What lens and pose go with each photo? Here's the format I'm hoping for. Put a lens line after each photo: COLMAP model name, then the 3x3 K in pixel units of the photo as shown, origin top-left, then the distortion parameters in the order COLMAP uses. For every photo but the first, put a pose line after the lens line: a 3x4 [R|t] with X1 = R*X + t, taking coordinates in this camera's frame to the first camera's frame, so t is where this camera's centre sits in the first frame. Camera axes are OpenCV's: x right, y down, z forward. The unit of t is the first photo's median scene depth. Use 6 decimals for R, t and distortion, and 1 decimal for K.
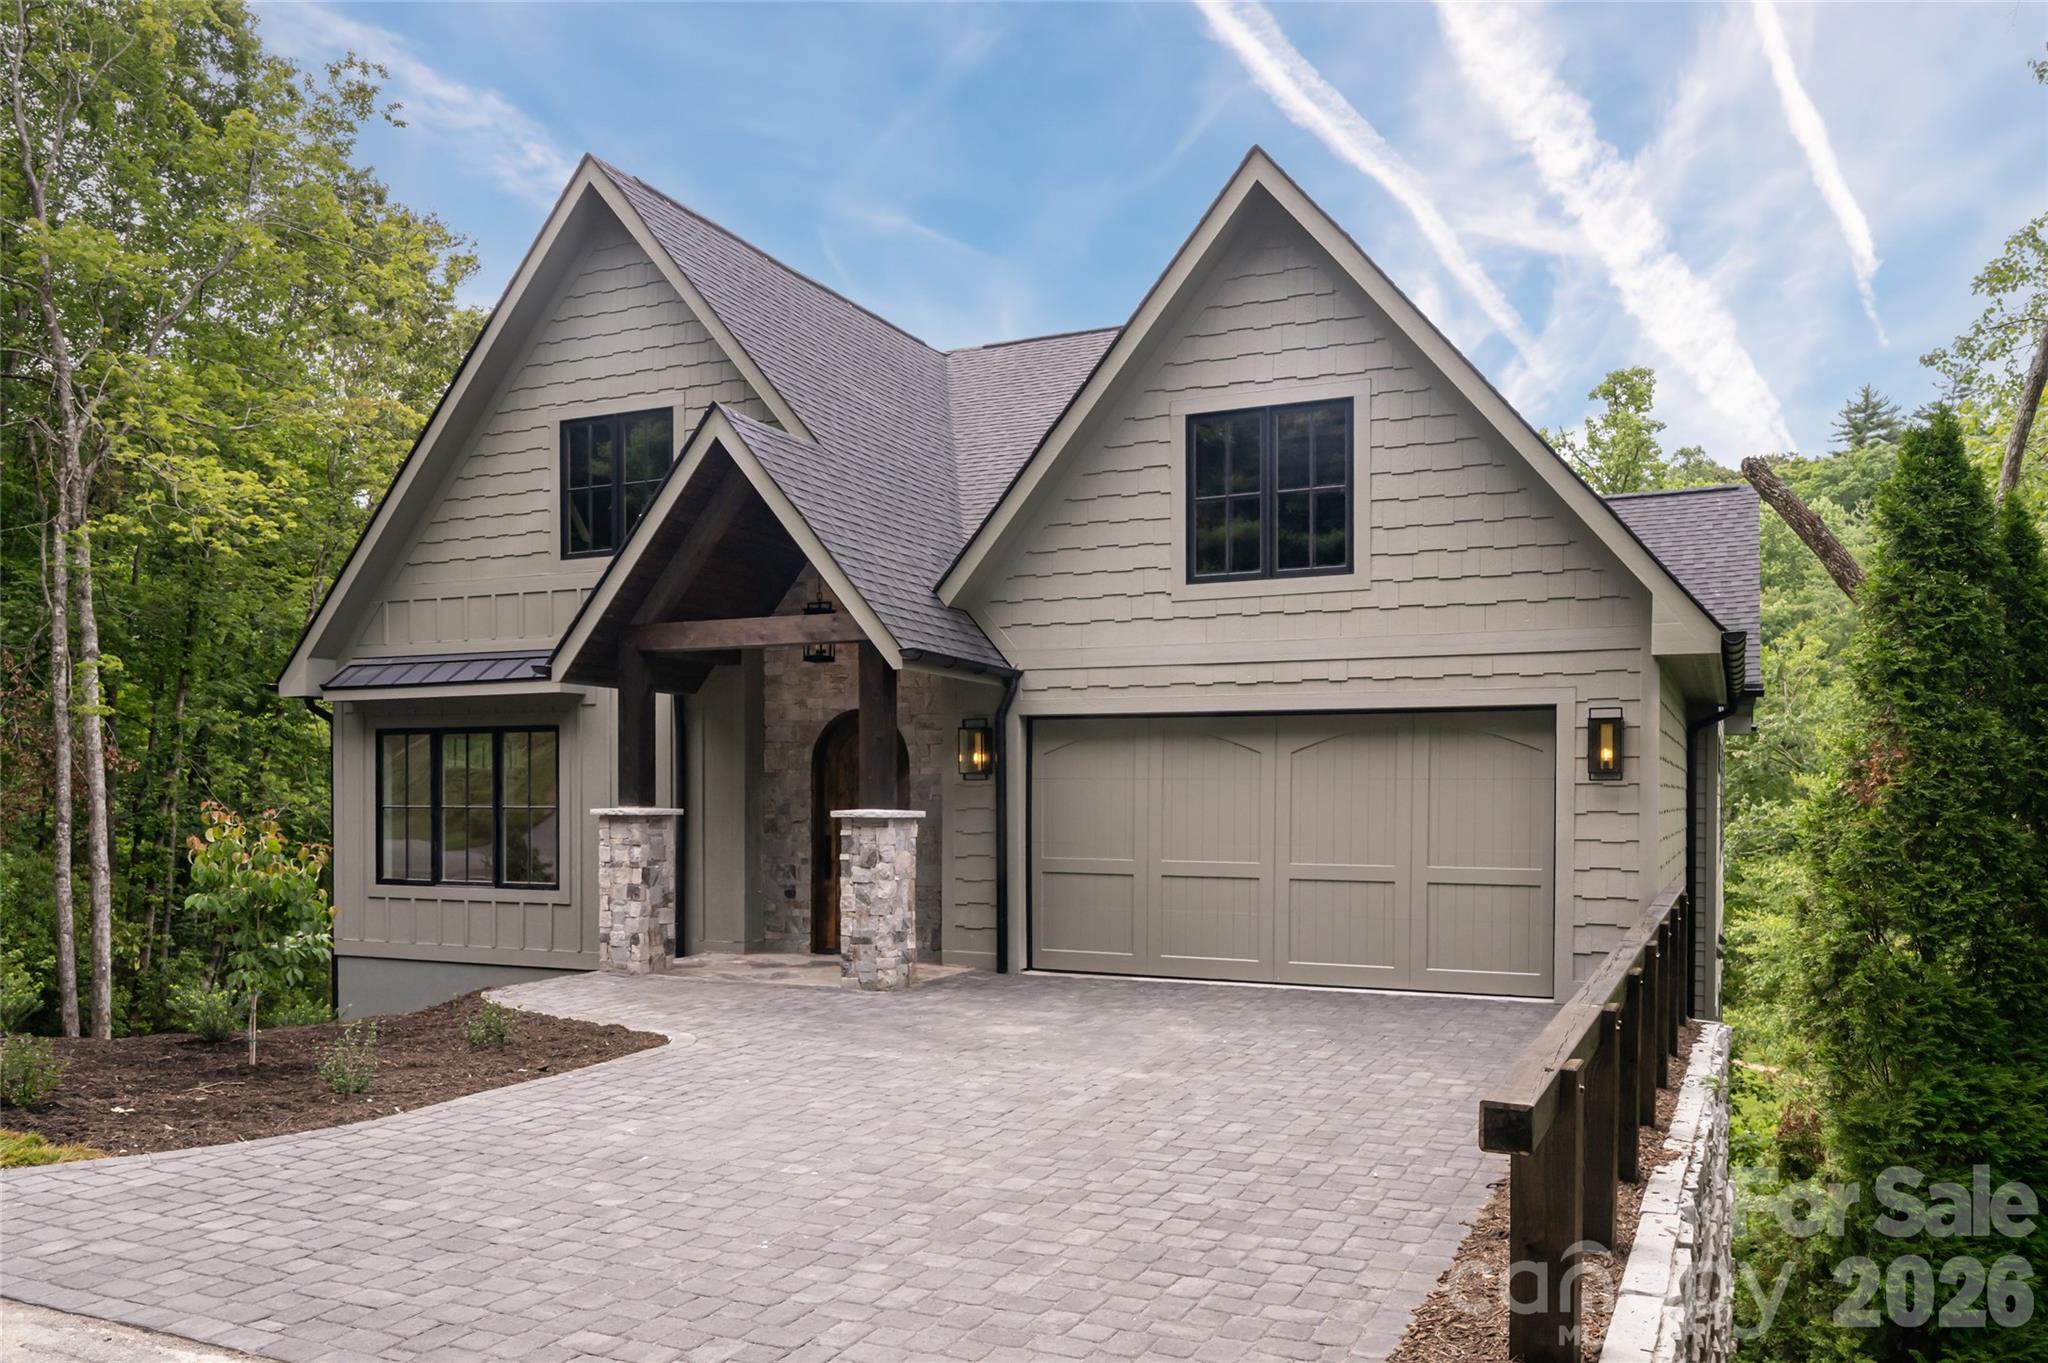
lens RADIAL K [[1516.2, 0, 1025.0], [0, 1516.2, 795.9], [0, 0, 1]] dist [0.002702, 0.000895]
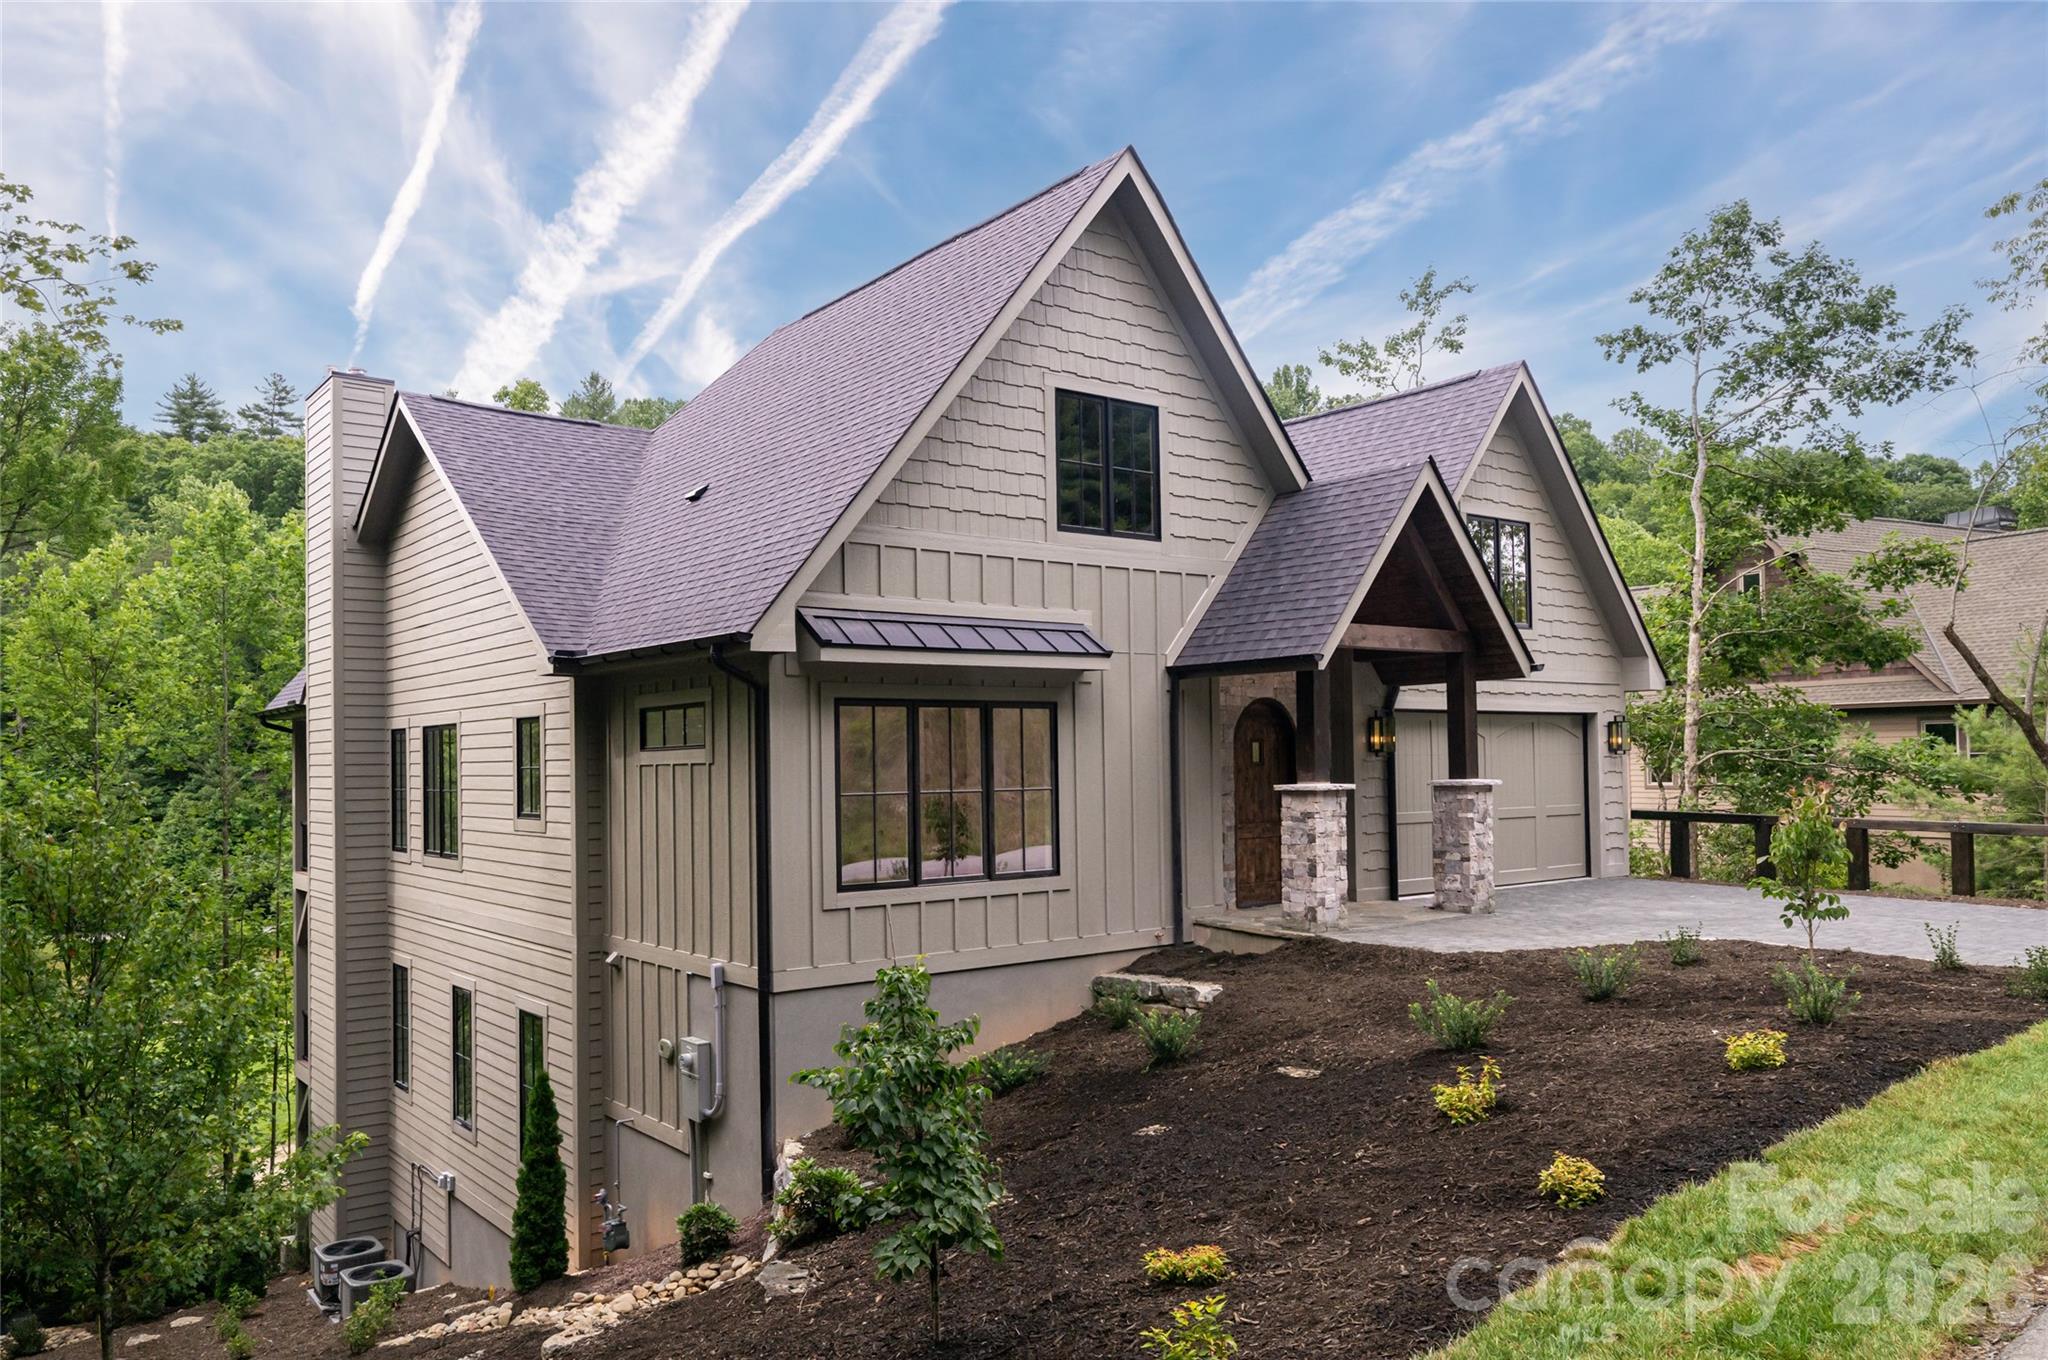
lens RADIAL K [[1478.1, 0, 1024.0], [0, 1478.1, 680.0], [0, 0, 1]] dist [0.000137, 0.000106]
pose [[0.458851, 0.040573, 0.887587, -1.144420], [0.013024, 0.998542, -0.052377, -0.011990], [-0.888418, 0.035593, 0.457653, 0.592957]]
